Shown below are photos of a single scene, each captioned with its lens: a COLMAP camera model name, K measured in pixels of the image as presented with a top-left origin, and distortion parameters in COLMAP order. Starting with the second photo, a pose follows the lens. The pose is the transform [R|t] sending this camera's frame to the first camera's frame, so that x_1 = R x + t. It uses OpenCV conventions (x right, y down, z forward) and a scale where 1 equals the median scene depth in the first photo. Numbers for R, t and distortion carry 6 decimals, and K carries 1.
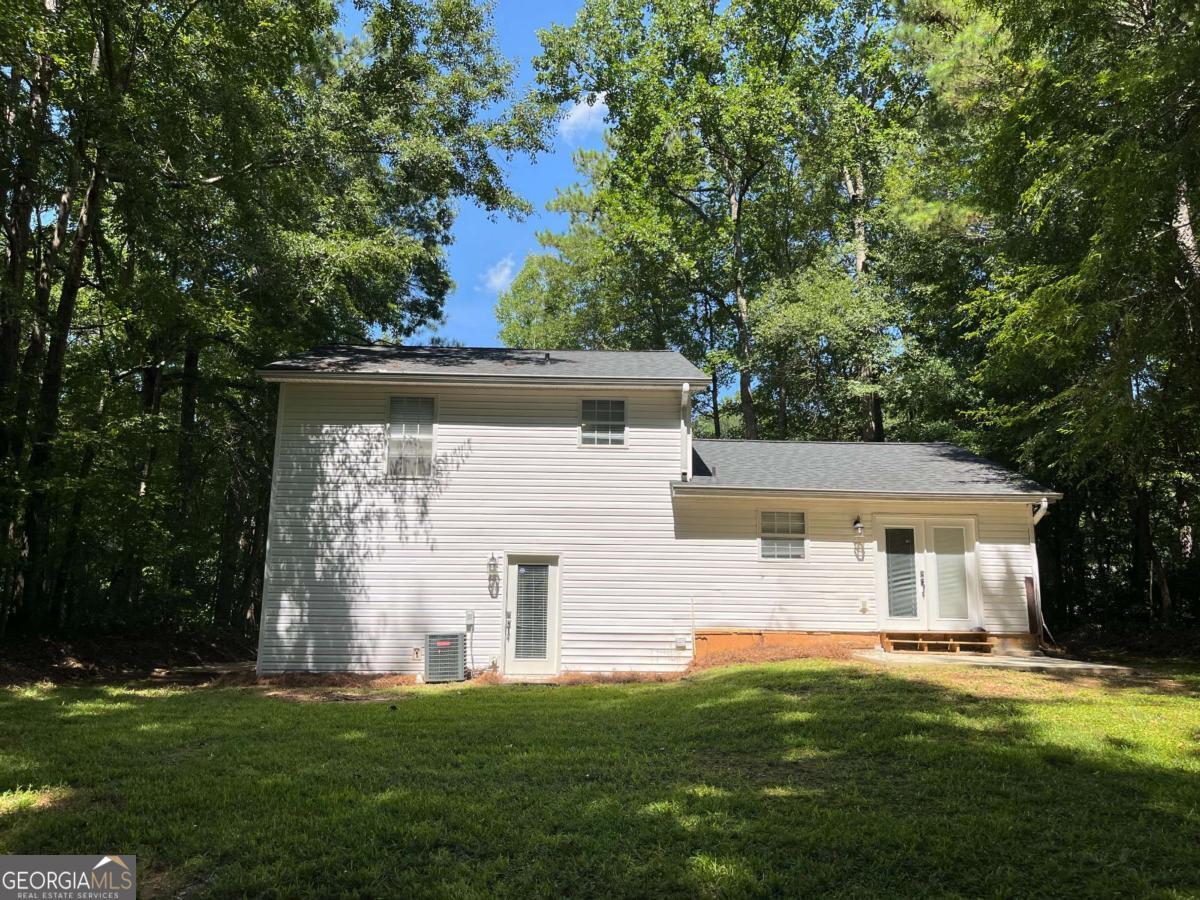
lens RADIAL K [[912.3, 0, 600.0], [0, 912.3, 450.0], [0, 0, 1]] dist [0.051144, -0.067362]
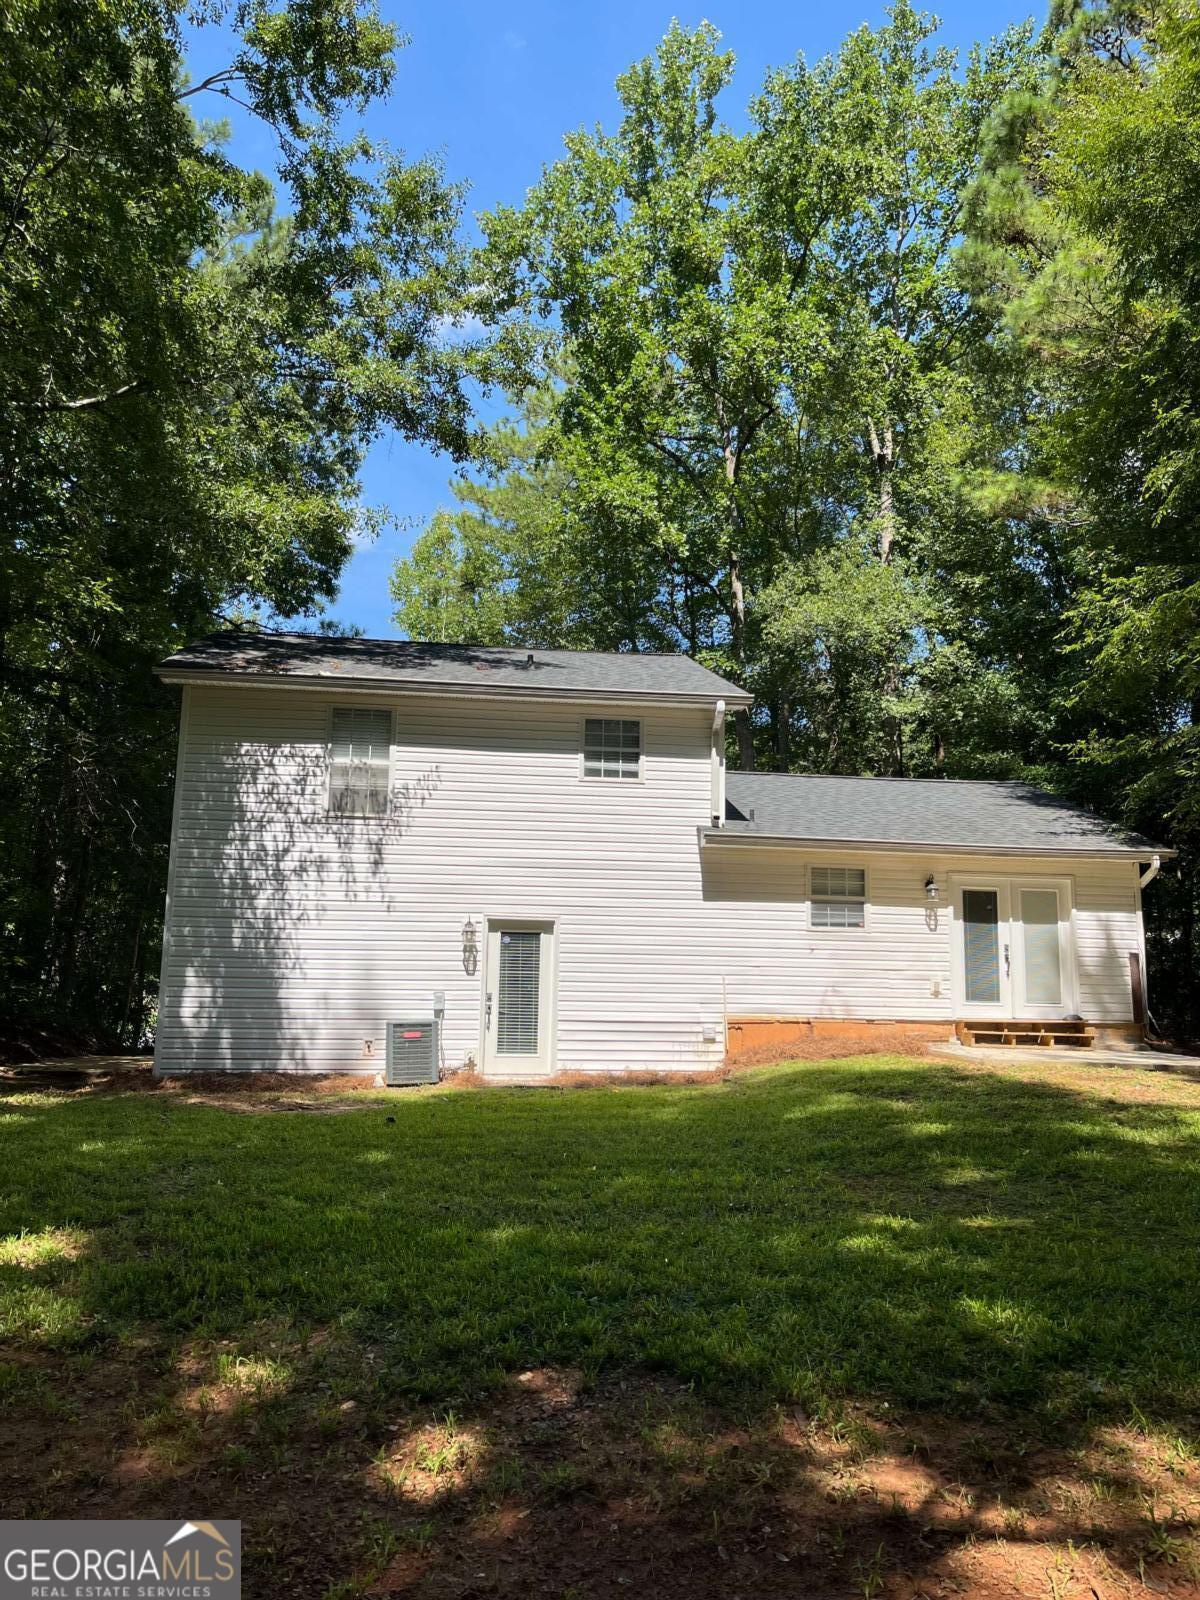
lens RADIAL K [[1216.4, 0, 601.4], [0, 1216.4, 801.2], [0, 0, 1]] dist [0.051144, -0.067362]
pose [[0.995278, 0.019762, 0.095035, -0.102971], [-0.022072, 0.999485, 0.023311, -0.009640], [-0.094525, -0.025299, 0.995201, -0.021617]]
